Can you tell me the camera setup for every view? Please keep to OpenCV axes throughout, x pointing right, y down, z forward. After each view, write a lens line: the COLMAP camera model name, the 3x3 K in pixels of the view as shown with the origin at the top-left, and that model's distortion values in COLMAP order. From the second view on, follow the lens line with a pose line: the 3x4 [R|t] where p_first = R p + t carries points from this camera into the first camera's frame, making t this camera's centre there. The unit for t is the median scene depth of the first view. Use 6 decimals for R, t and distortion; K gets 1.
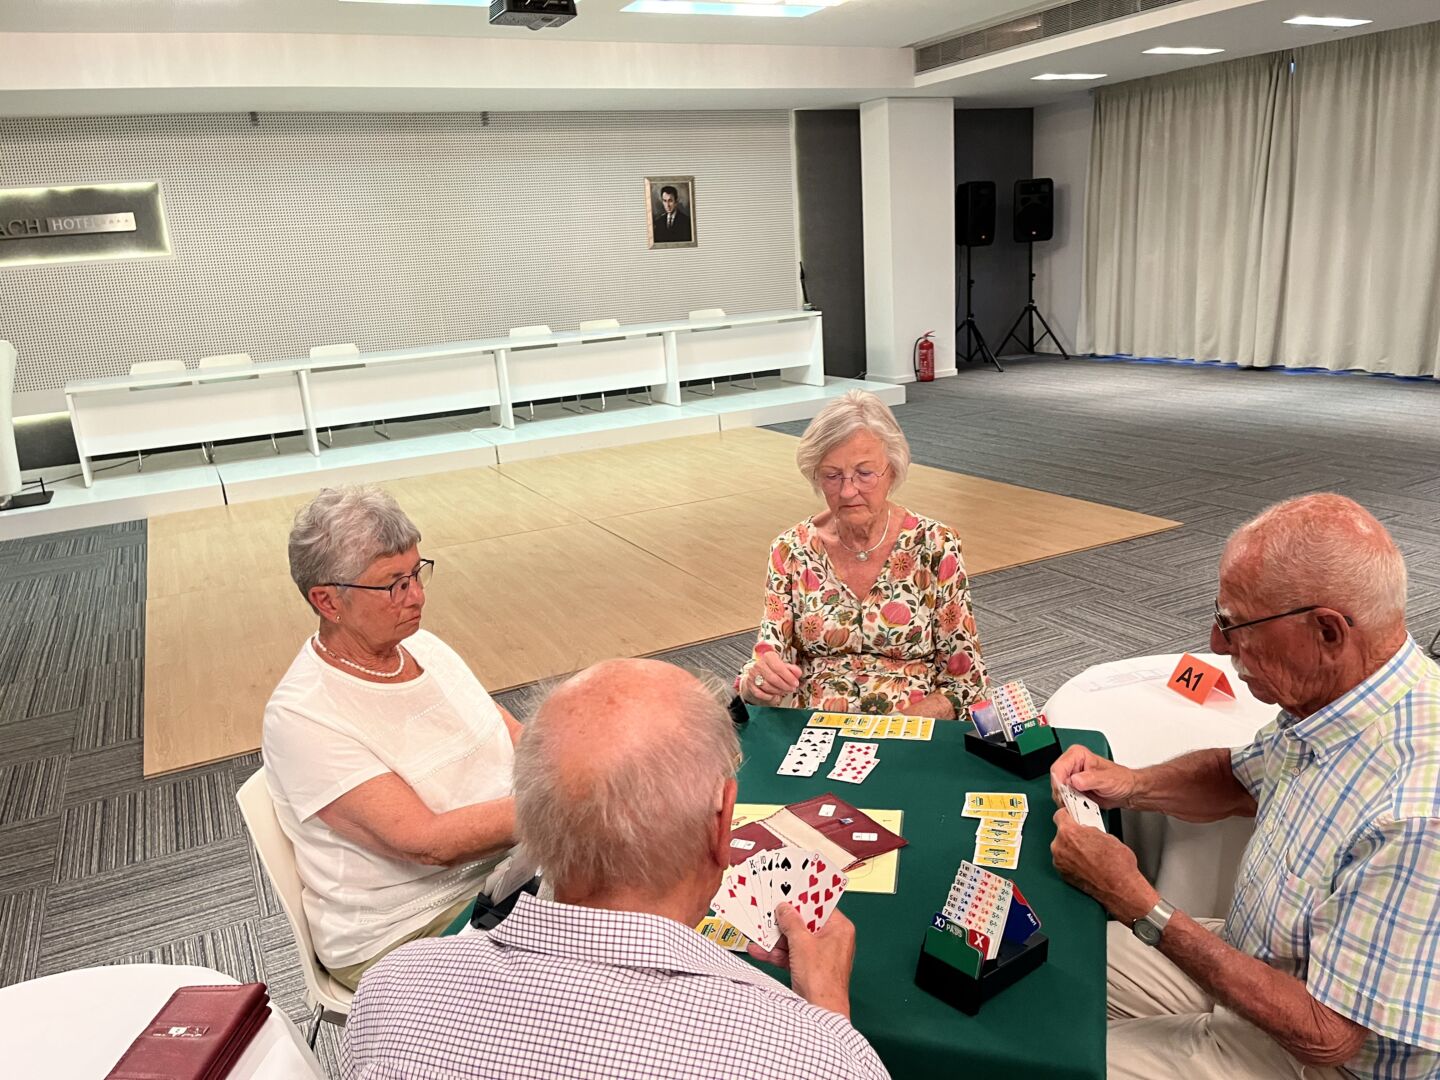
lens RADIAL K [[1112.0, 0, 742.1], [0, 1112.0, 538.9], [0, 0, 1]] dist [0.095001, -0.120476]
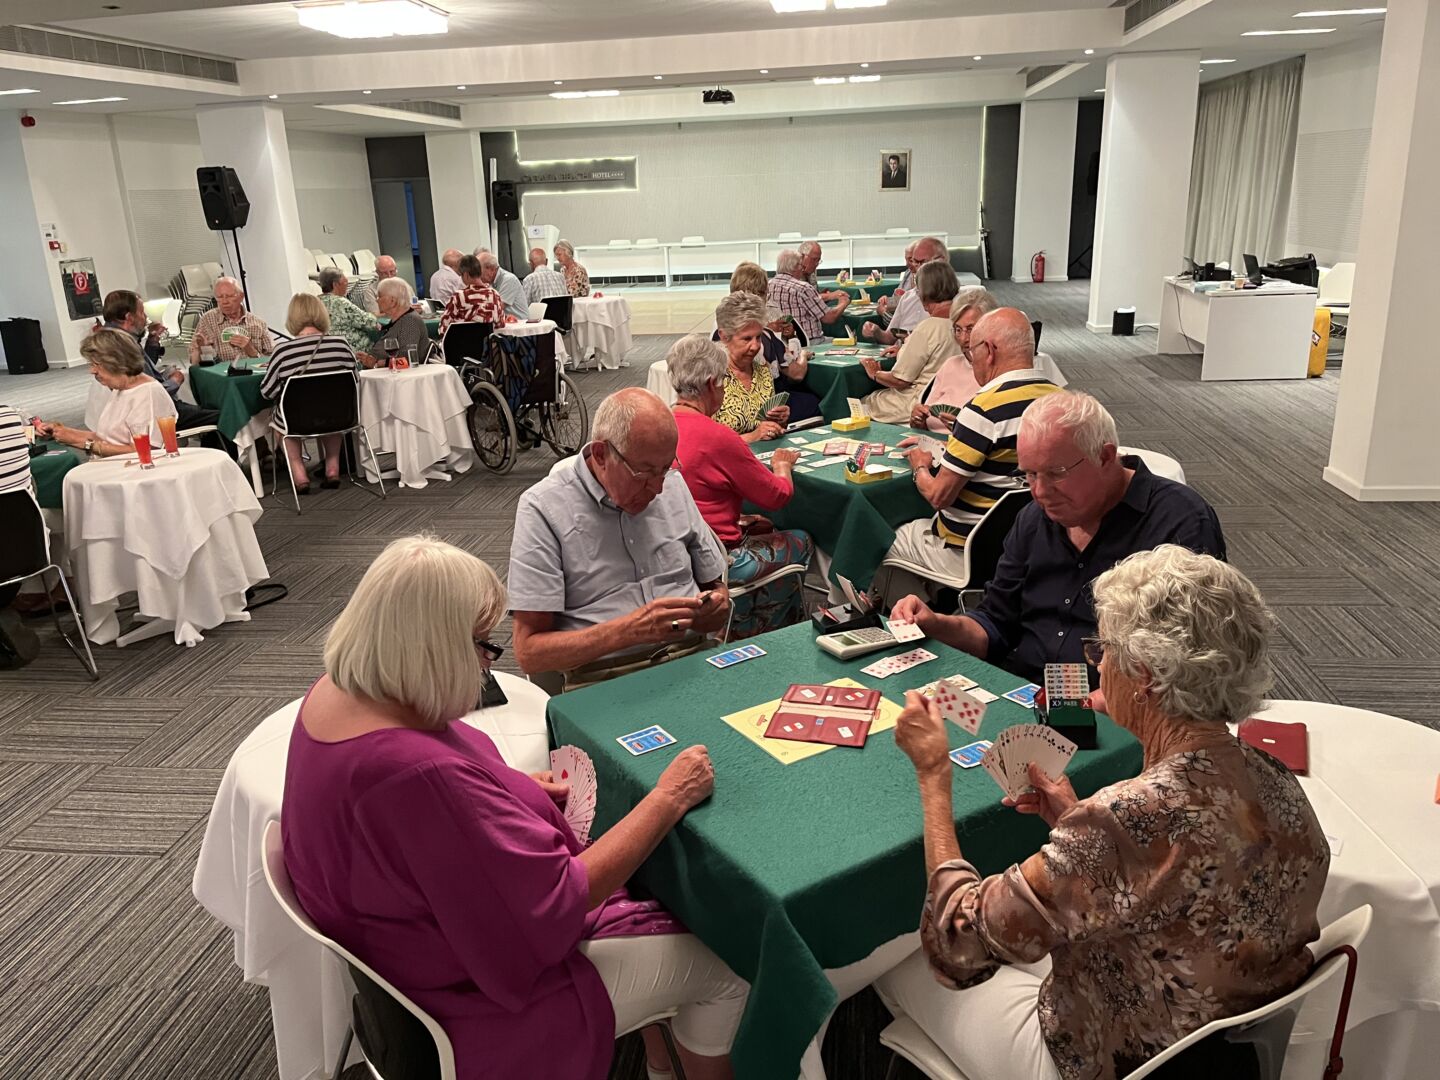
lens RADIAL K [[1112.0, 0, 742.1], [0, 1112.0, 538.9], [0, 0, 1]] dist [0.095001, -0.120476]
pose [[0.819175, 0.198362, -0.538150, 0.789643], [-0.162174, 0.980108, 0.114407, 0.104612], [0.550138, -0.006445, 0.835049, -0.576246]]
